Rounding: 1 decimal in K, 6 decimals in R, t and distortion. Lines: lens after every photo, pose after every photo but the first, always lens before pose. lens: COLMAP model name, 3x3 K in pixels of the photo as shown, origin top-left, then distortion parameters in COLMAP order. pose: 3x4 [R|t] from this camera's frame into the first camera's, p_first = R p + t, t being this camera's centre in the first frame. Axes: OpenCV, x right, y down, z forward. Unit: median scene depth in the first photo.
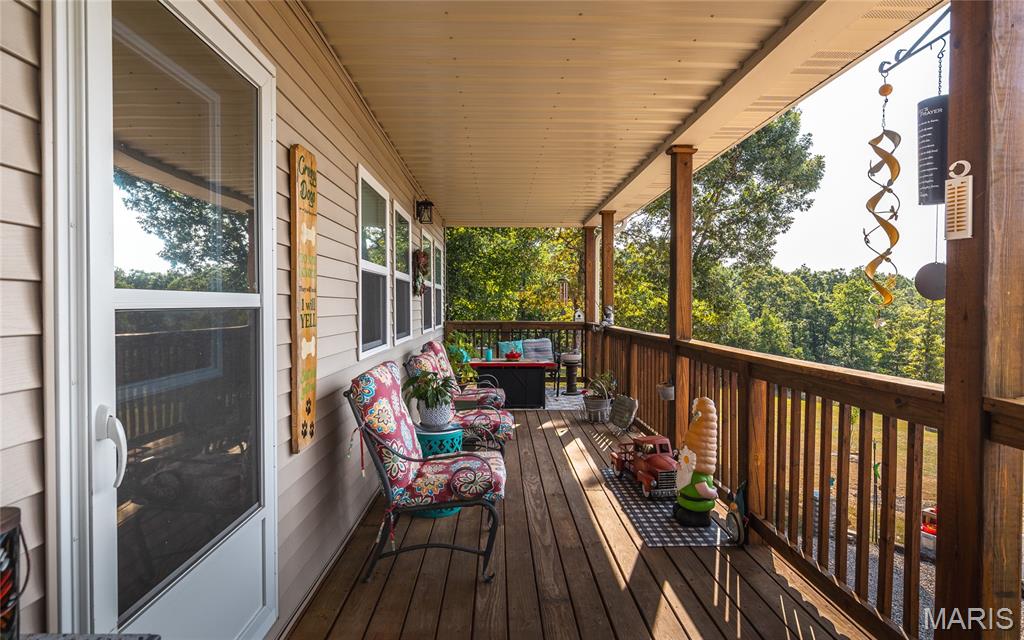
lens RADIAL K [[540.5, 0, 510.2], [0, 540.5, 318.5], [0, 0, 1]] dist [0.003384, 0.000656]
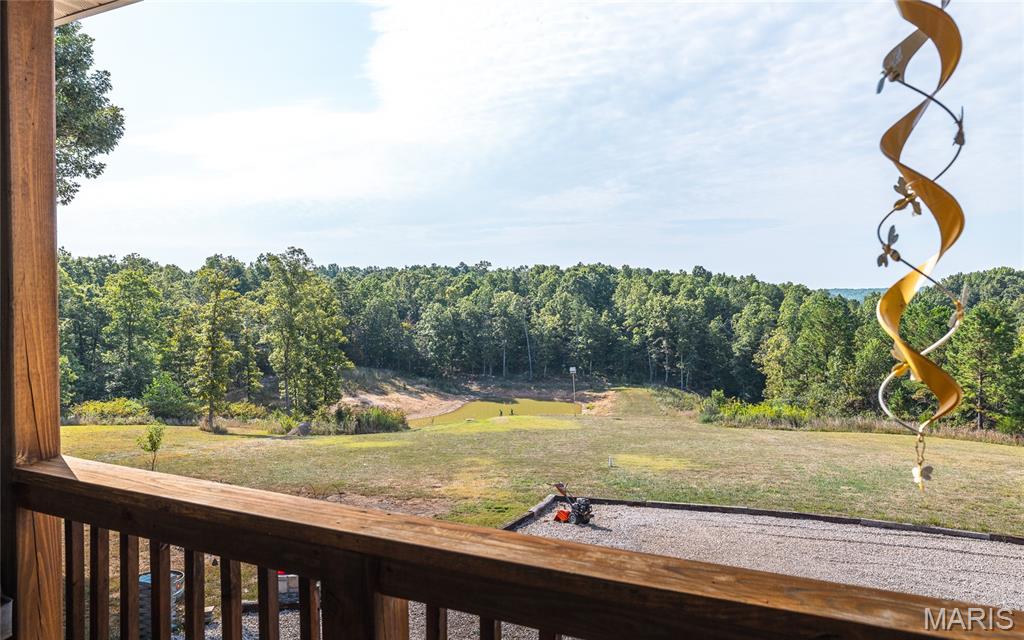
lens RADIAL K [[635.4, 0, 509.5], [0, 635.4, 295.1], [0, 0, 1]] dist [0.007610, -0.000260]
pose [[0.441759, -0.003251, 0.897128, 0.023072], [0.030085, 0.999485, -0.011192, -0.016142], [-0.896629, 0.031934, 0.441629, 0.152939]]
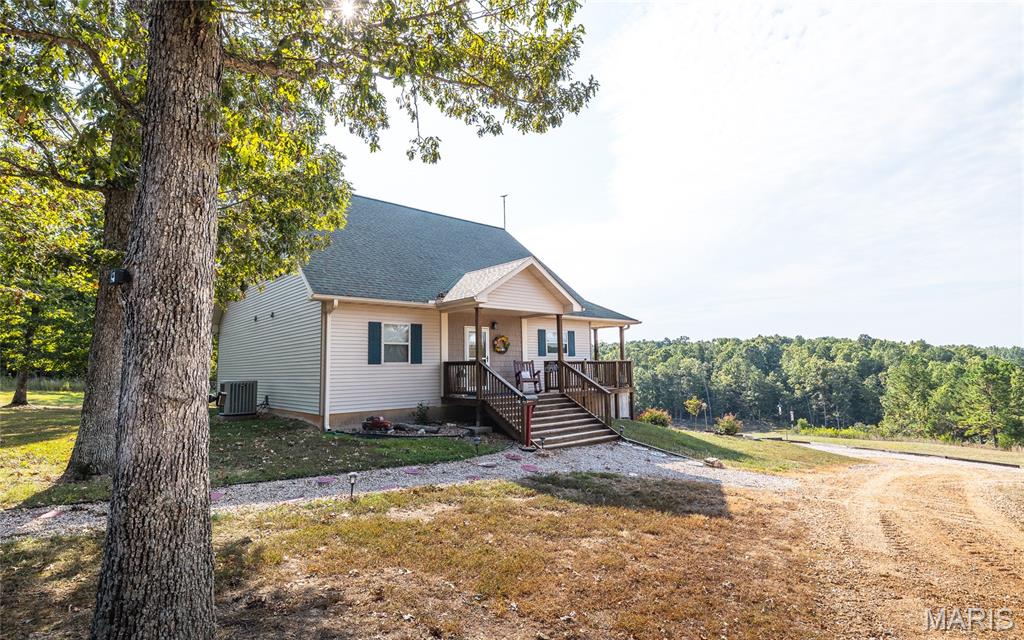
lens RADIAL K [[502.0, 0, 509.3], [0, 502.0, 321.5], [0, 0, 1]] dist [-0.000712, -0.000064]
pose [[0.761603, 0.041937, 0.646686, -1.054930], [0.038828, 0.993158, -0.110133, 0.057065], [-0.646880, 0.108987, 0.754764, -1.054160]]
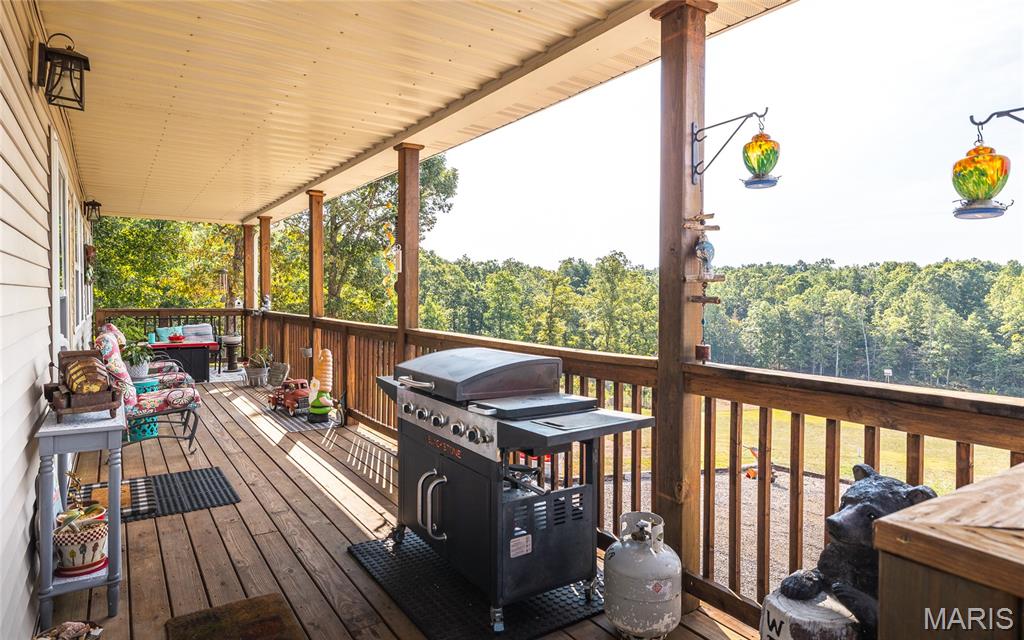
lens RADIAL K [[593.0, 0, 511.8], [0, 593.0, 305.3], [0, 0, 1]] dist [0.007182, -0.001228]
pose [[0.842211, -0.006821, 0.539104, -0.034243], [0.008486, 0.999964, -0.000605, 0.003039], [-0.539081, 0.005085, 0.842239, -0.197827]]
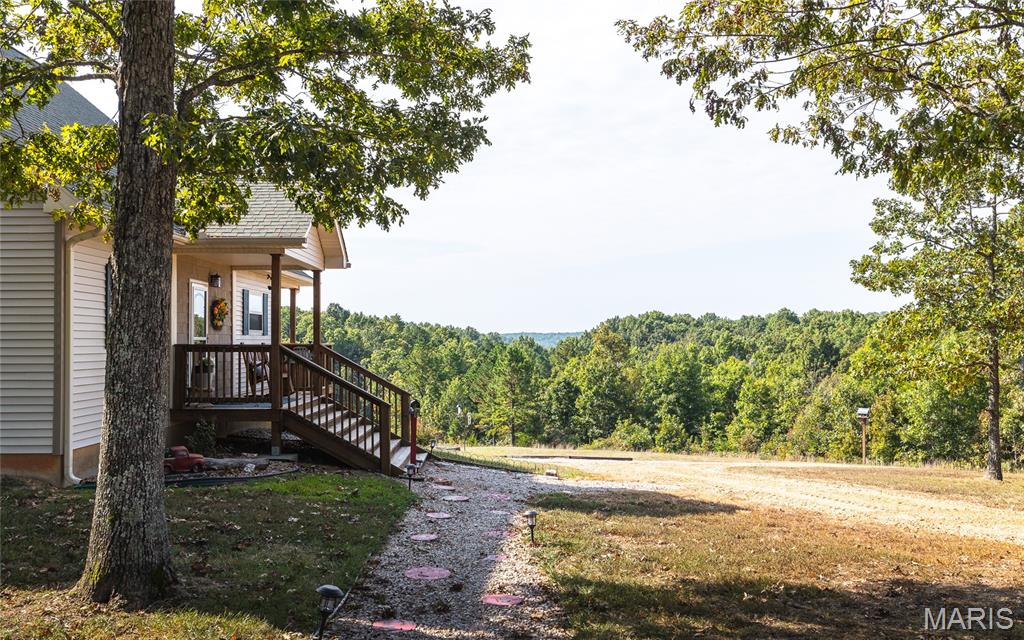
lens RADIAL K [[892.4, 0, 511.3], [0, 892.4, 320.4], [0, 0, 1]] dist [0.004466, 0.002087]
pose [[0.007418, 0.019388, 0.999785, -1.482590], [0.026203, 0.999465, -0.019577, 0.022705], [-0.999629, 0.026342, 0.006906, -0.557554]]
